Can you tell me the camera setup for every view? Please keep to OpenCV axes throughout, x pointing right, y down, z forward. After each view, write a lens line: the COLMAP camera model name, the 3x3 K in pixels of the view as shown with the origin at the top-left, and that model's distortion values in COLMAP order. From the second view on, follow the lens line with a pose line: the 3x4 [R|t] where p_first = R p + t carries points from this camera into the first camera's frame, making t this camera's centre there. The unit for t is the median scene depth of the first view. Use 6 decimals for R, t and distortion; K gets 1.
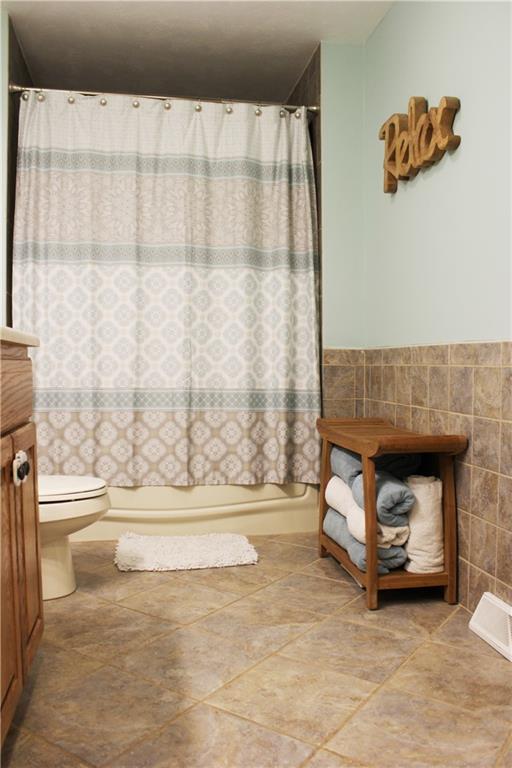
lens RADIAL K [[645.9, 0, 258.8], [0, 645.9, 386.0], [0, 0, 1]] dist [-0.151863, 0.126993]
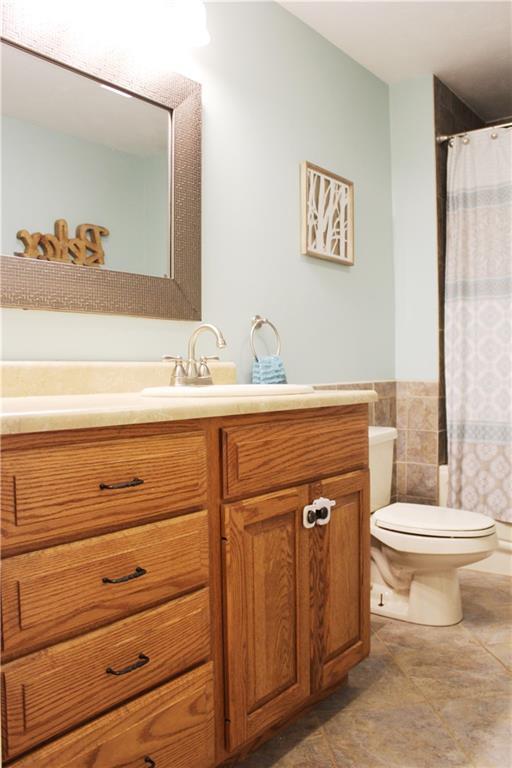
lens RADIAL K [[645.9, 0, 261.3], [0, 645.9, 382.6], [0, 0, 1]] dist [-0.151863, 0.126993]
pose [[0.659099, 0.010992, -0.751976, 0.215855], [-0.017002, 0.999855, -0.000286, -0.052851], [0.751864, 0.012974, 0.659190, 0.057266]]
